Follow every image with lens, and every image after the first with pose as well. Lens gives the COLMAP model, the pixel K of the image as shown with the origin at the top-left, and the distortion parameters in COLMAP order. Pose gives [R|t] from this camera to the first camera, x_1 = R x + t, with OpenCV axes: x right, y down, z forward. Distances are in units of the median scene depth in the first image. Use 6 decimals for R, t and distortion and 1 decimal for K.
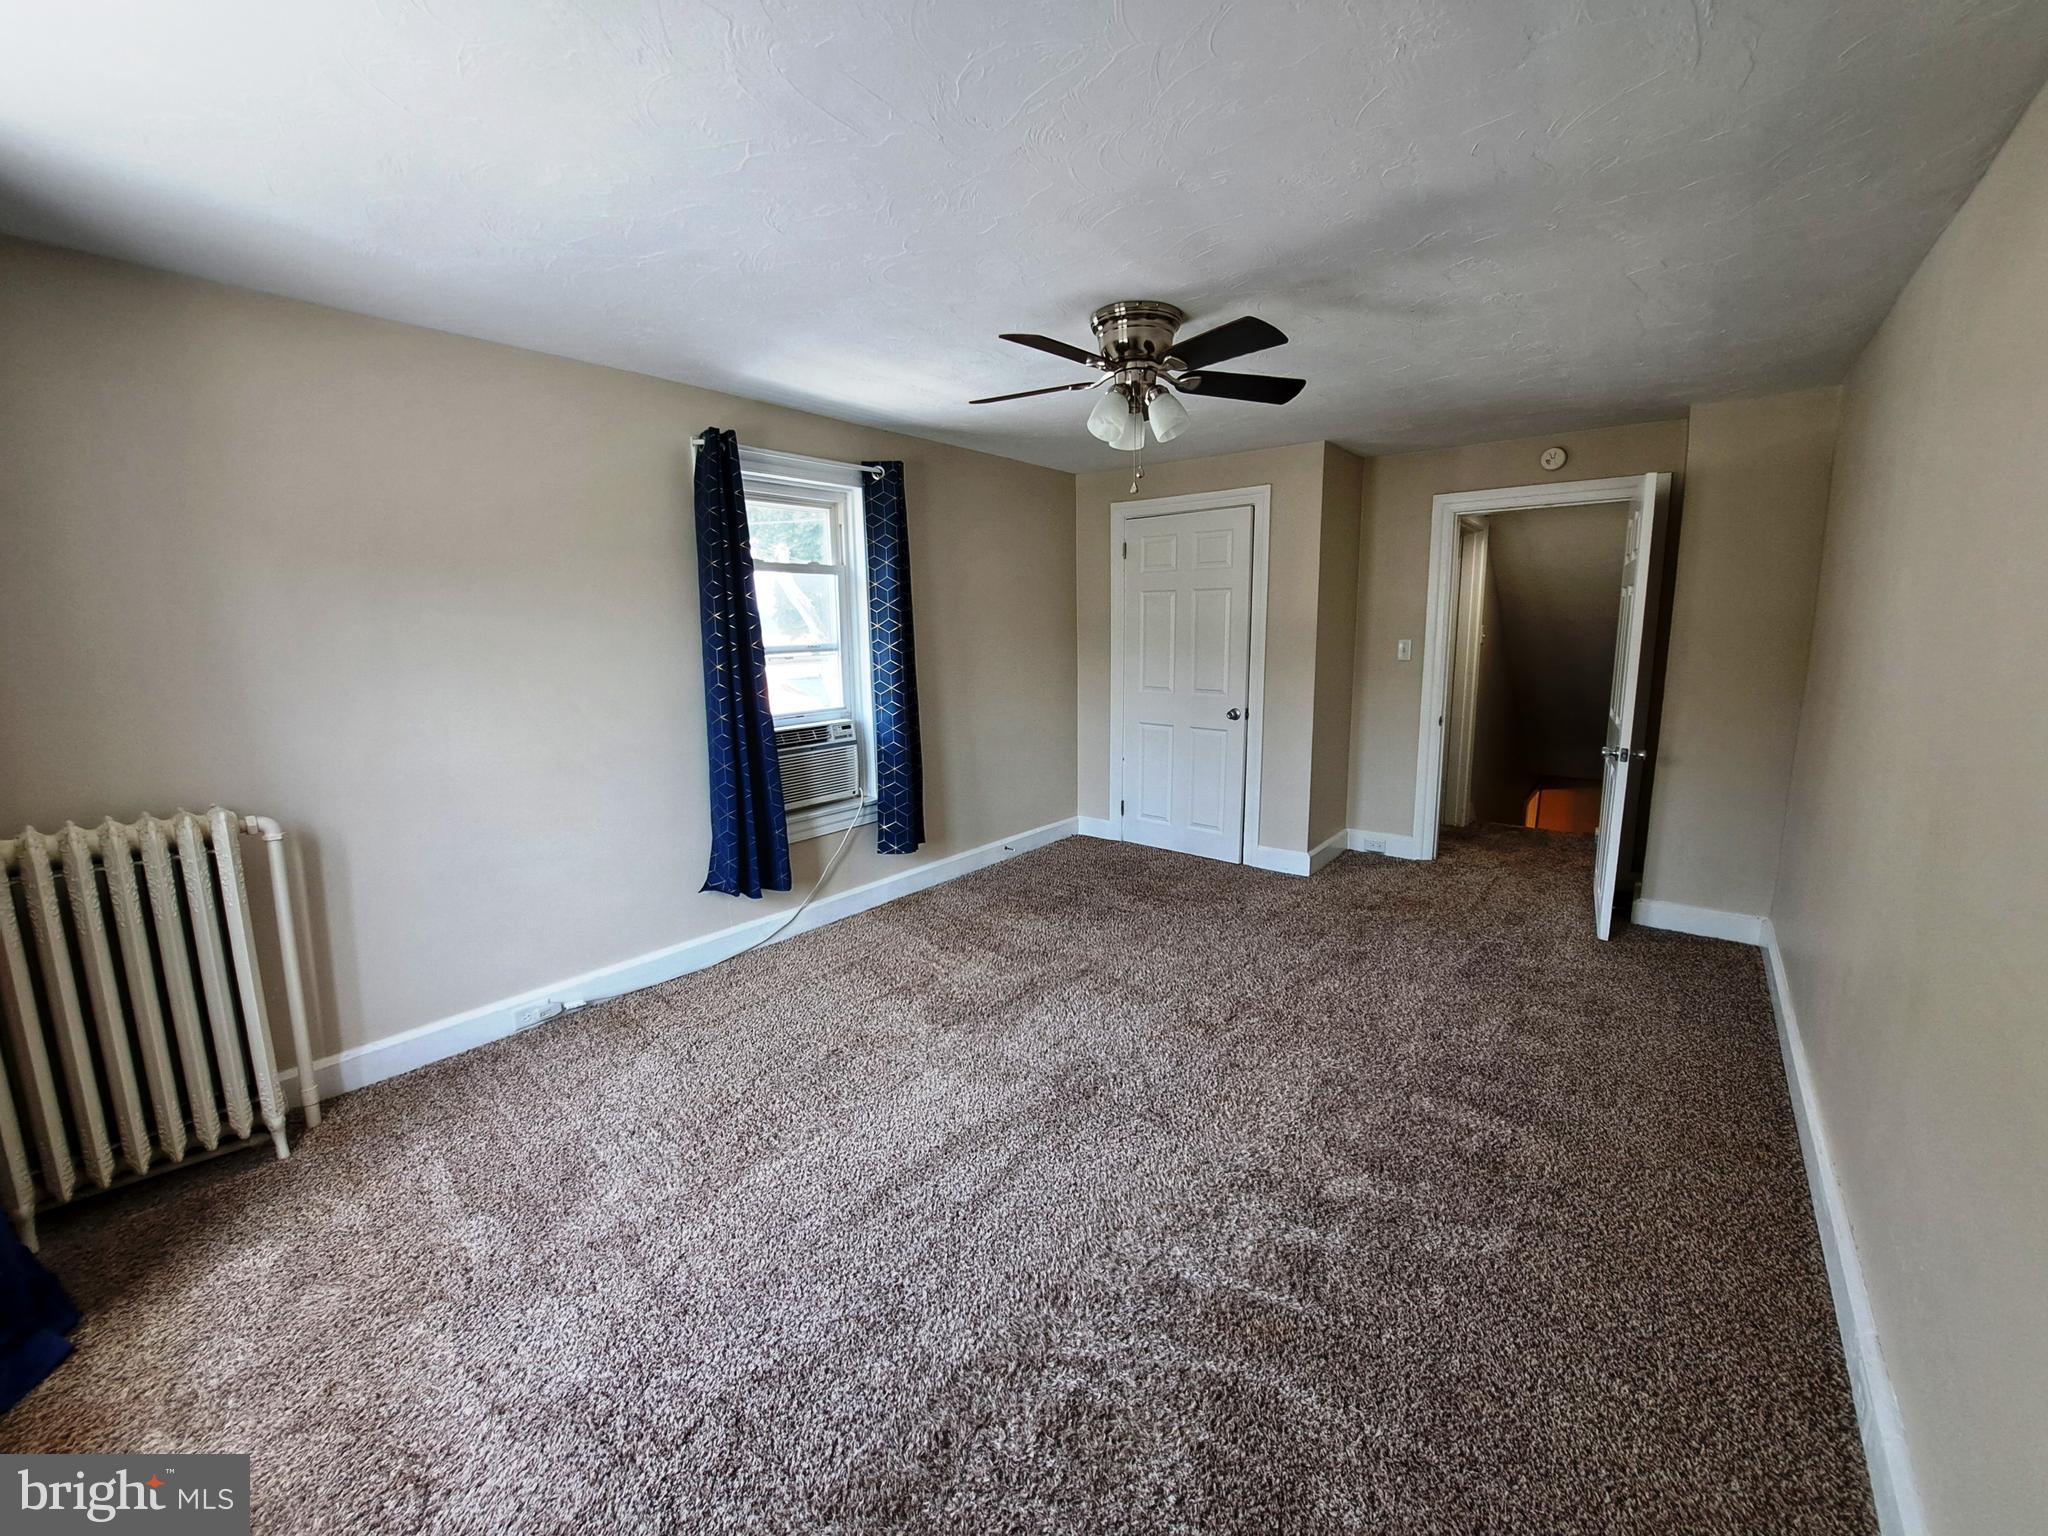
lens RADIAL K [[809.2, 0, 1023.3], [0, 809.2, 761.1], [0, 0, 1]] dist [-0.018503, 0.000662]
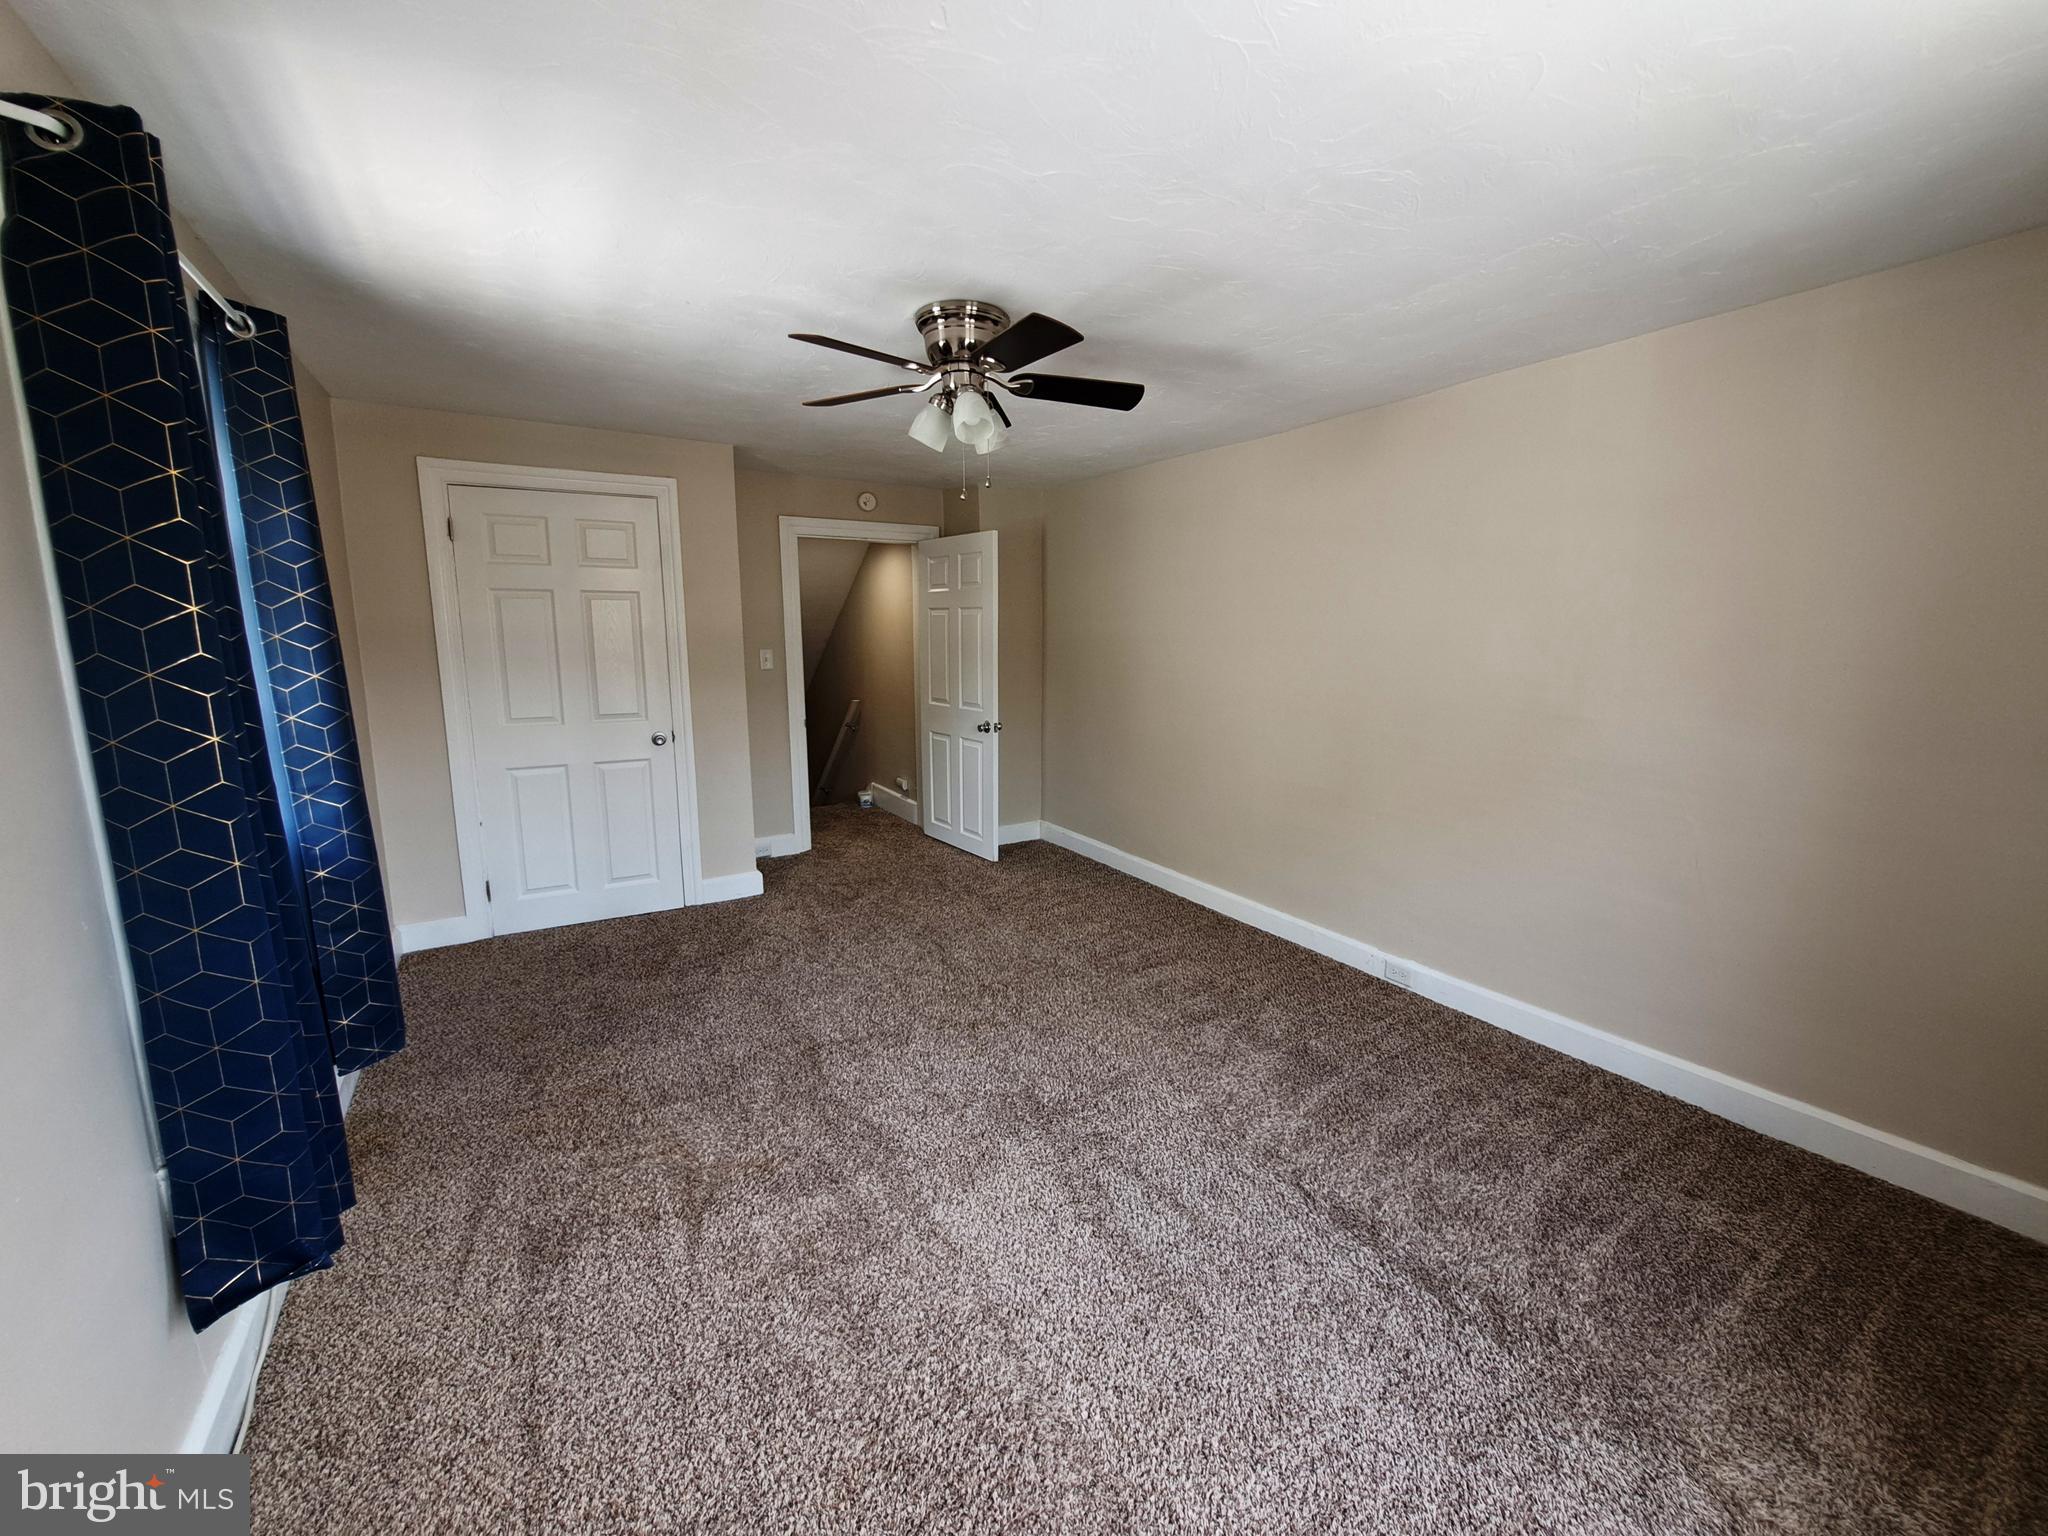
lens RADIAL K [[809.2, 0, 1026.9], [0, 809.2, 765.3], [0, 0, 1]] dist [-0.018503, 0.000662]
pose [[0.319680, -0.146393, 0.936148, -0.488238], [0.152191, 0.983098, 0.101764, -0.067724], [-0.935223, 0.109942, 0.336557, 0.398290]]
